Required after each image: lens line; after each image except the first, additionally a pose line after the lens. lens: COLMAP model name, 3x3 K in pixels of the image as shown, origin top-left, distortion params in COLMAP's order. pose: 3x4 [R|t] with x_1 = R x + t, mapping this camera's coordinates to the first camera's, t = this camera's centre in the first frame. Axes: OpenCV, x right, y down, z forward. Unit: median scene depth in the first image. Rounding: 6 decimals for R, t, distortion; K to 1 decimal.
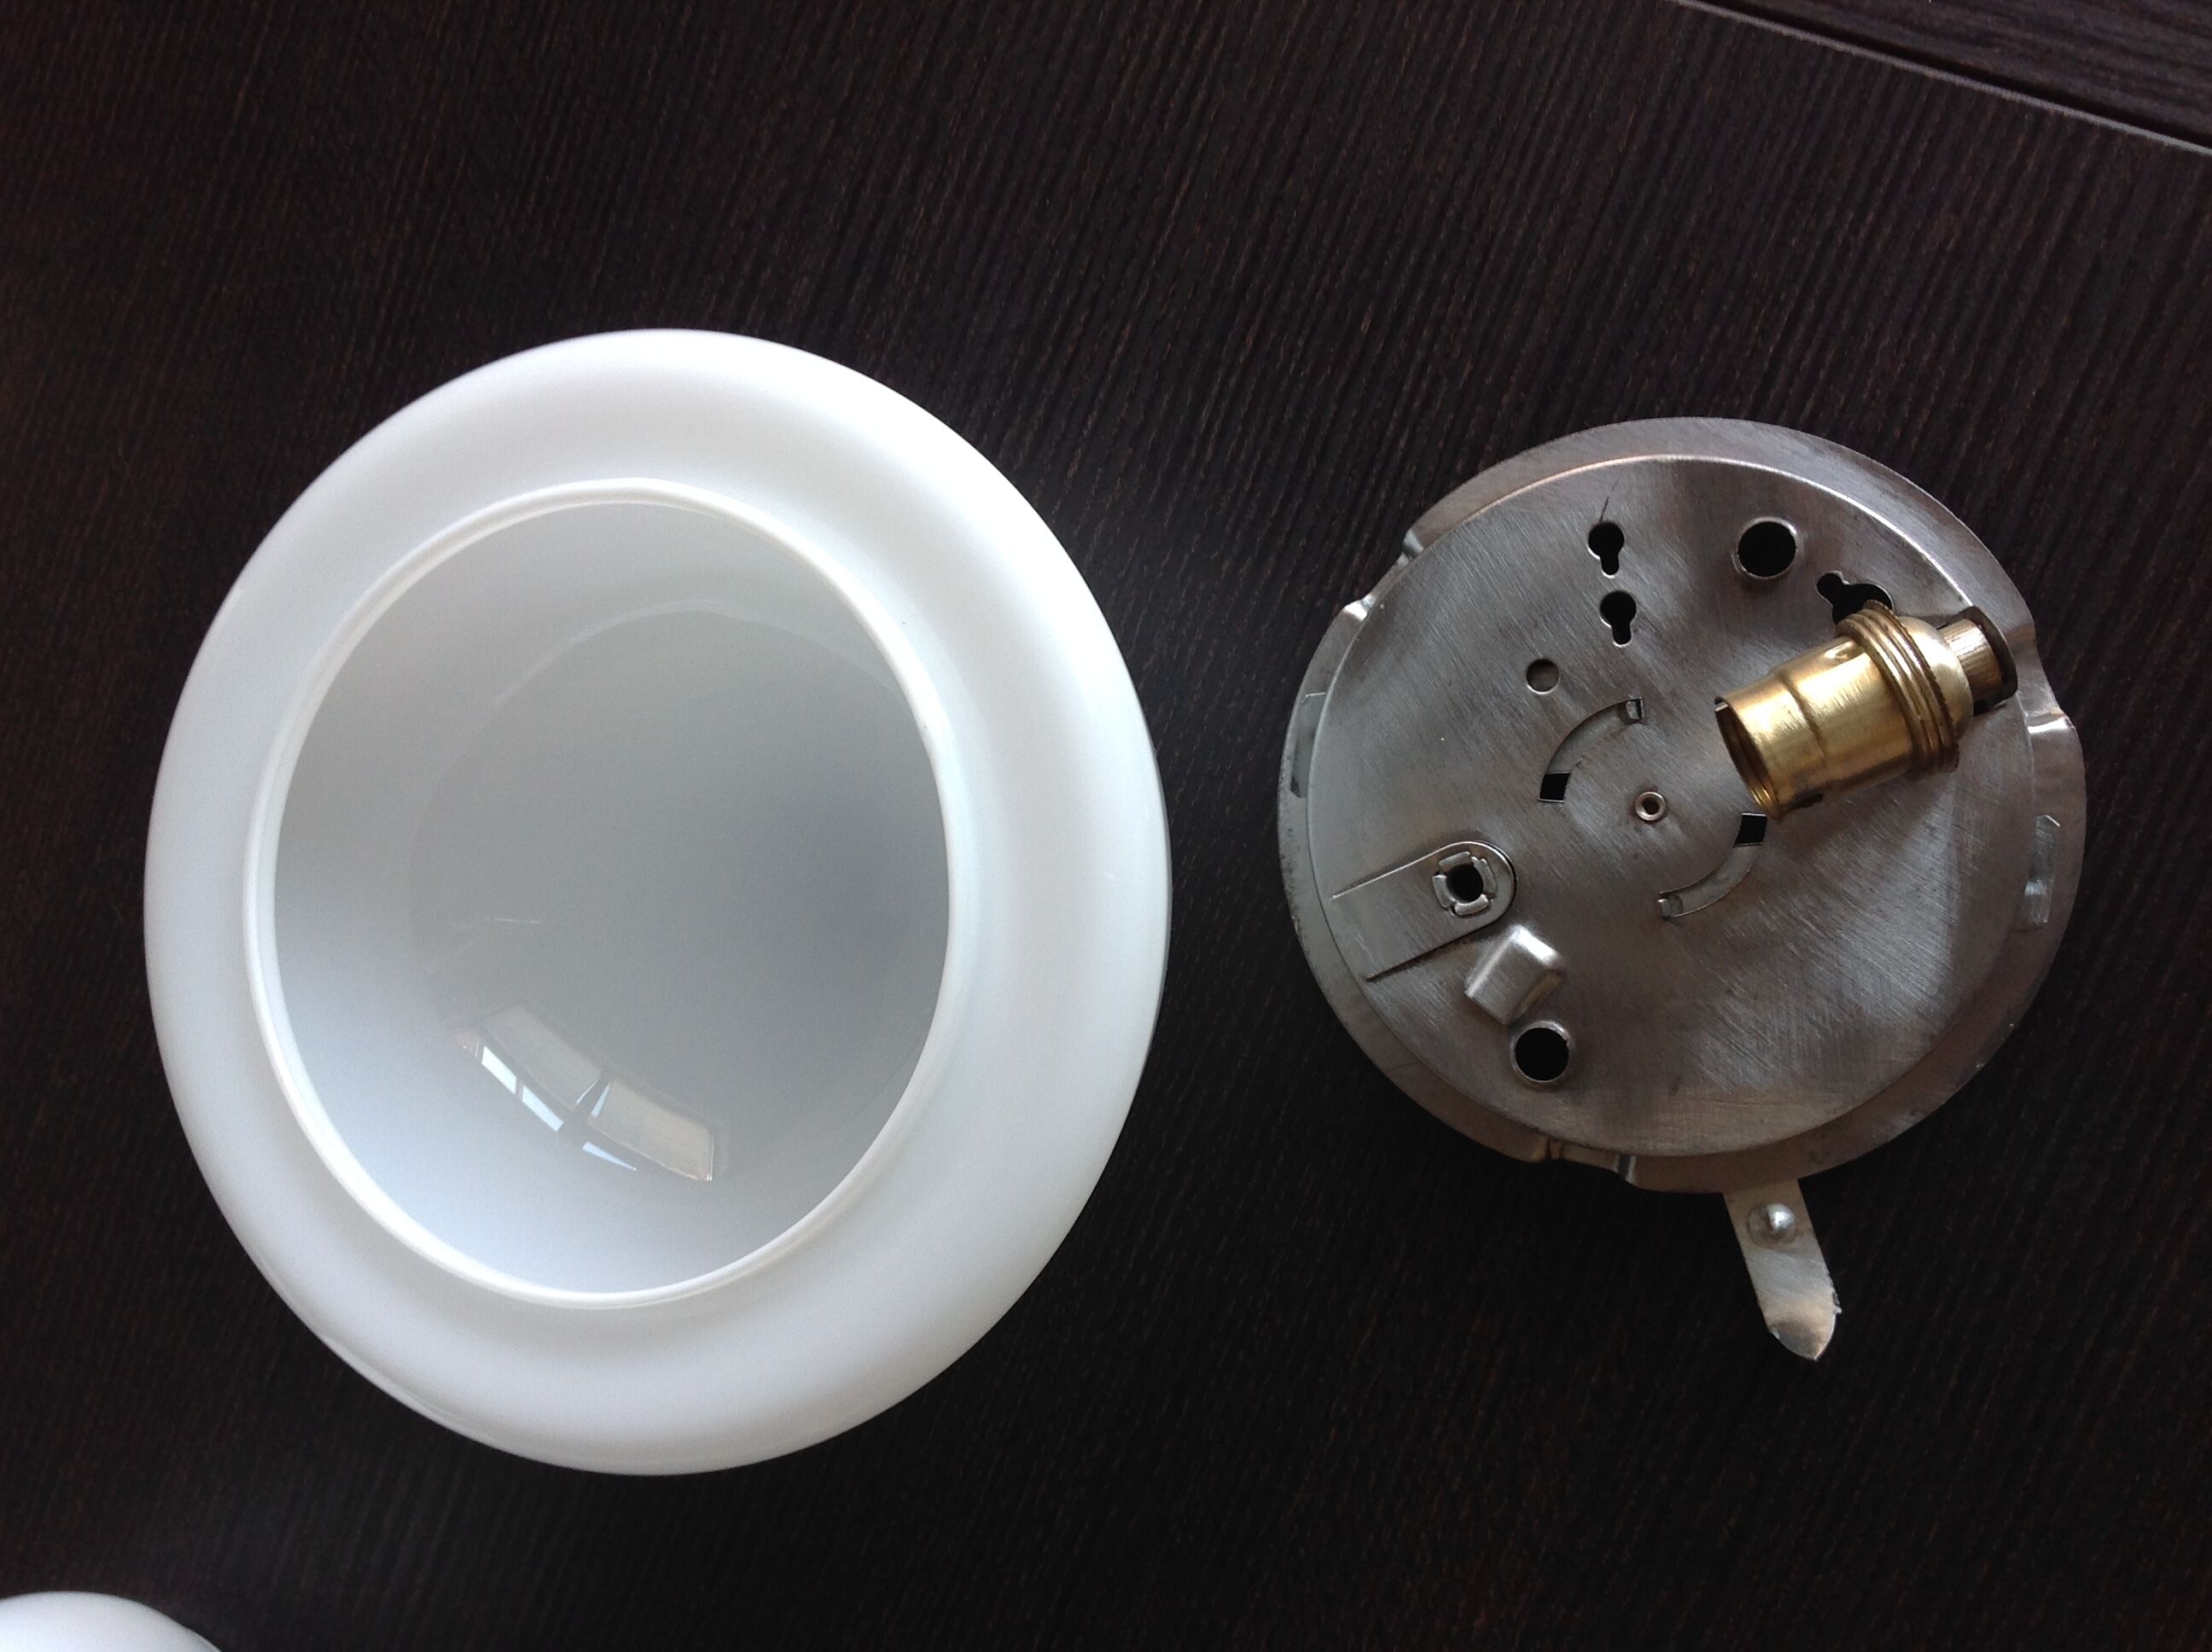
lens RADIAL K [[2223.4, 0, 1096.3], [0, 2223.4, 836.6], [0, 0, 1]] dist [-0.044418, 0.000000]
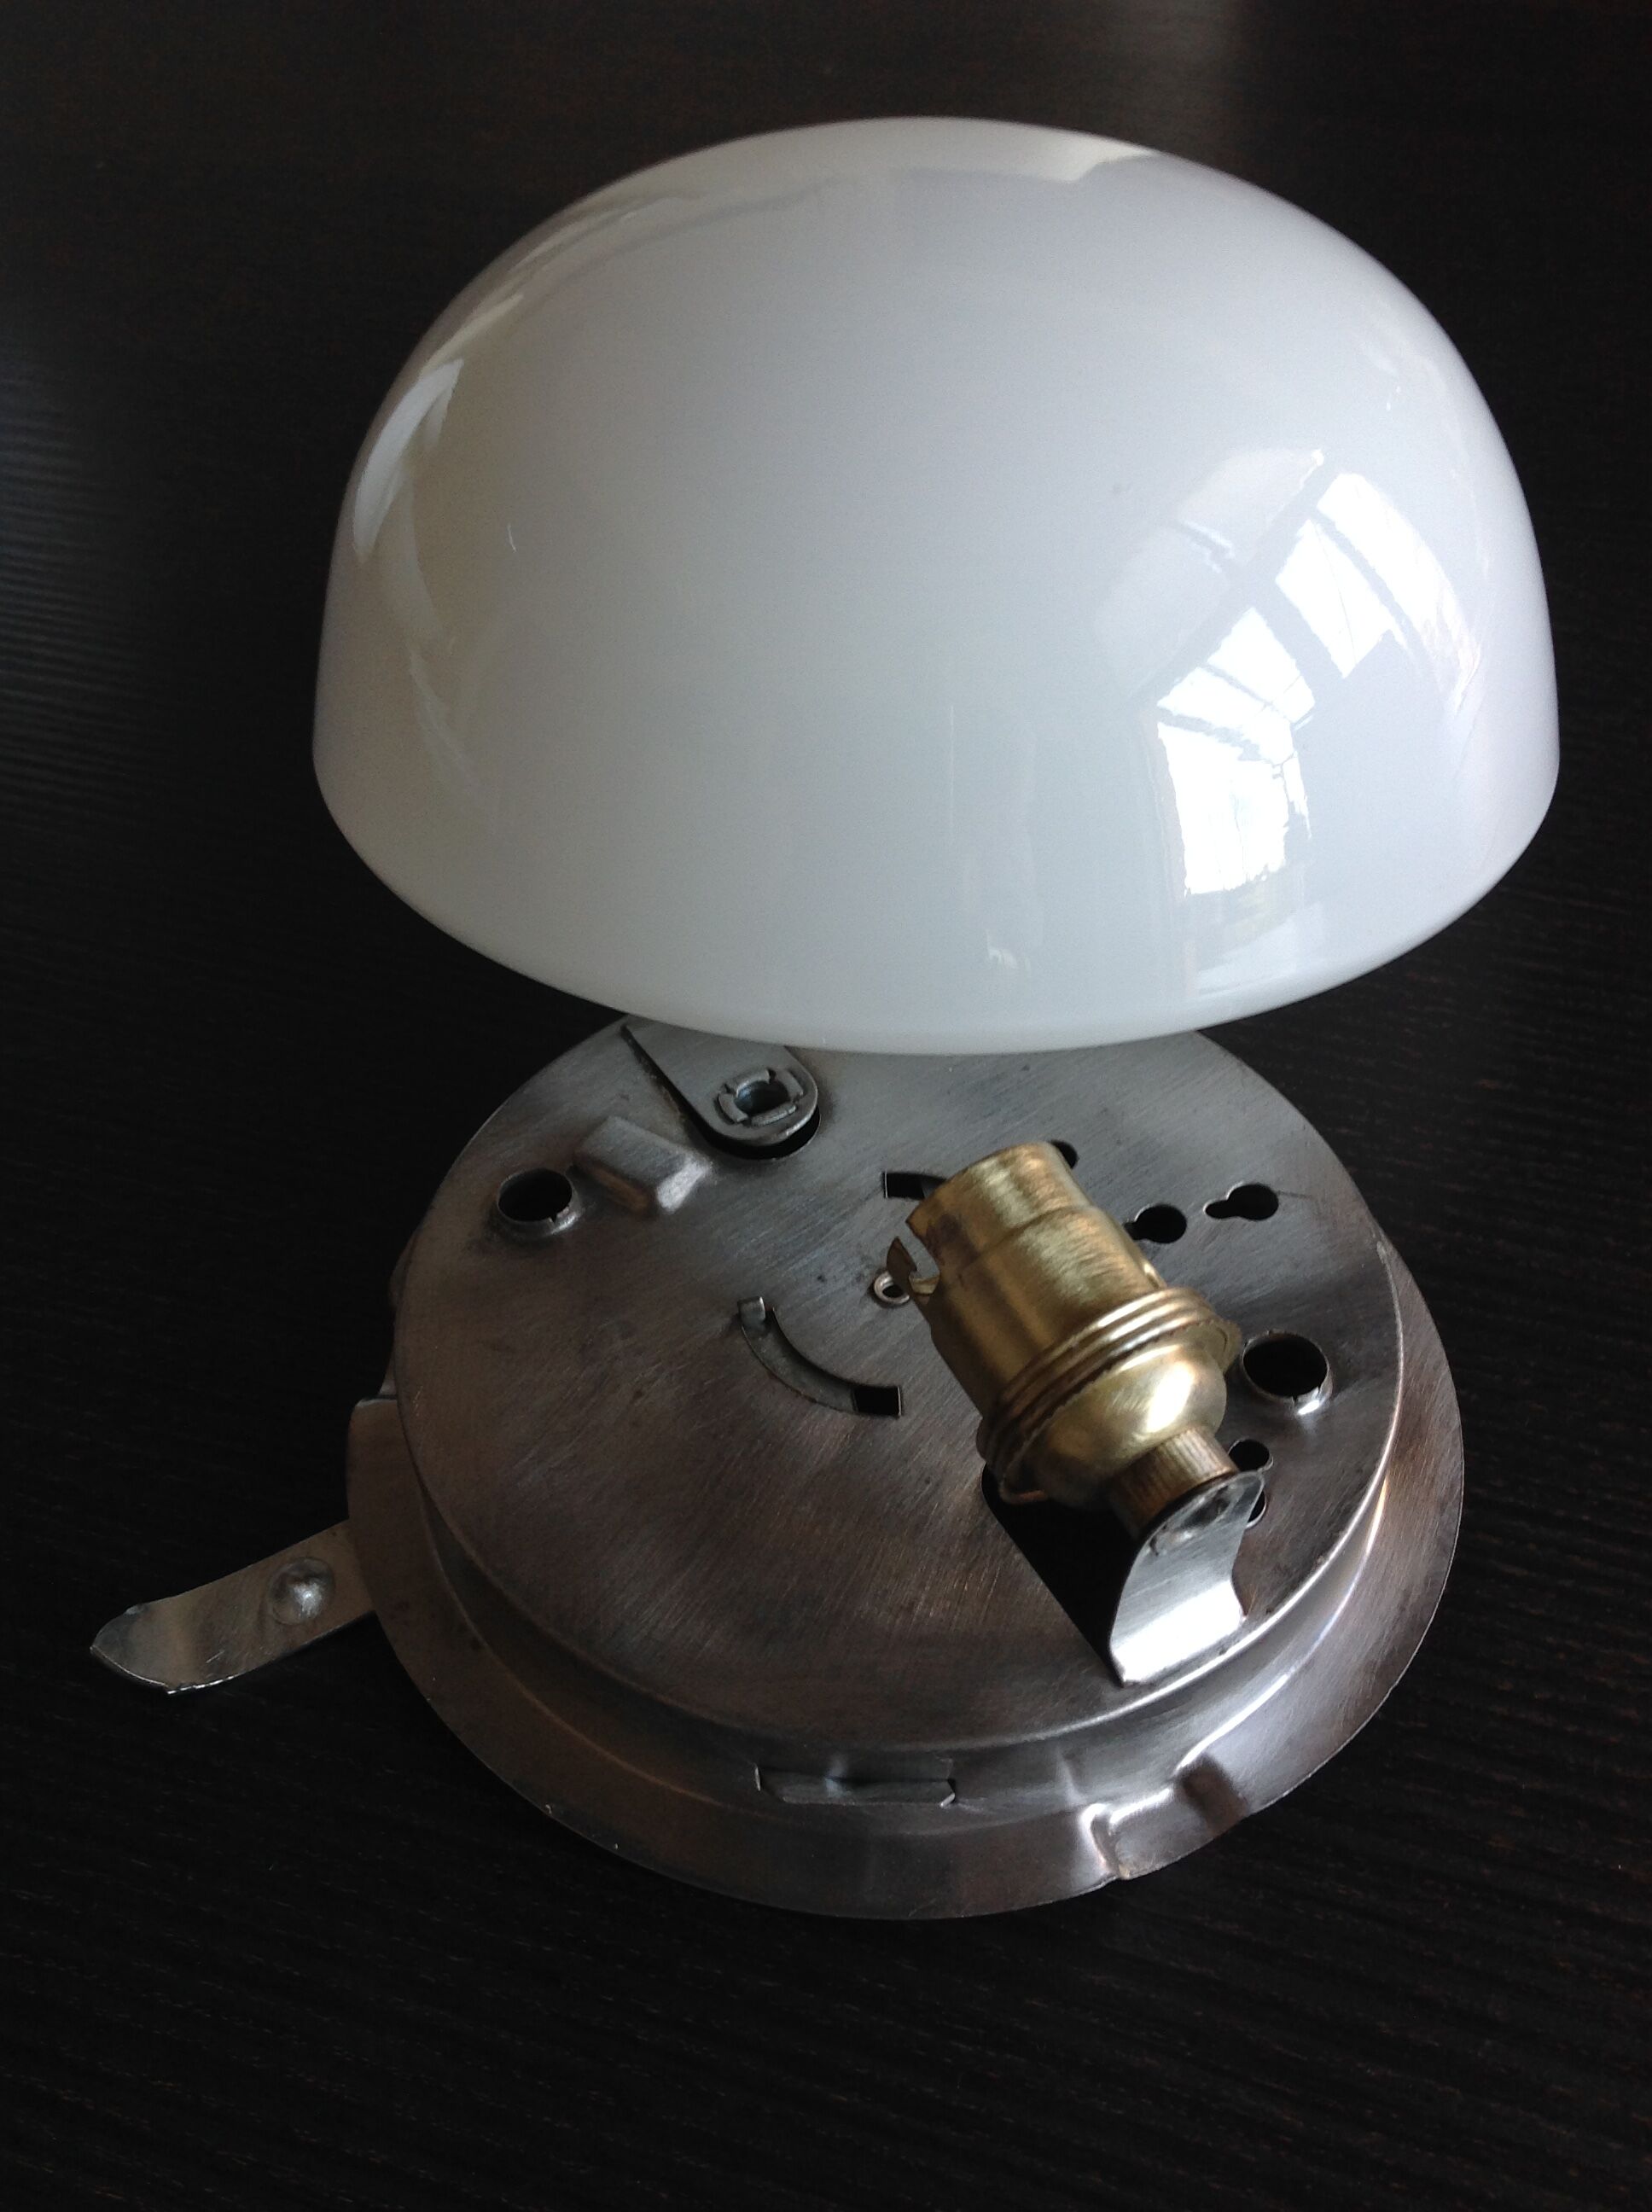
lens RADIAL K [[2223.4, 0, 819.2], [0, 2223.4, 1114.7], [0, 0, 1]] dist [-0.044418, 0.000000]
pose [[0.092439, 0.886222, -0.453944, 0.498769], [-0.995190, 0.097075, -0.013140, 0.012805], [0.032421, 0.452975, 0.890933, 0.337061]]
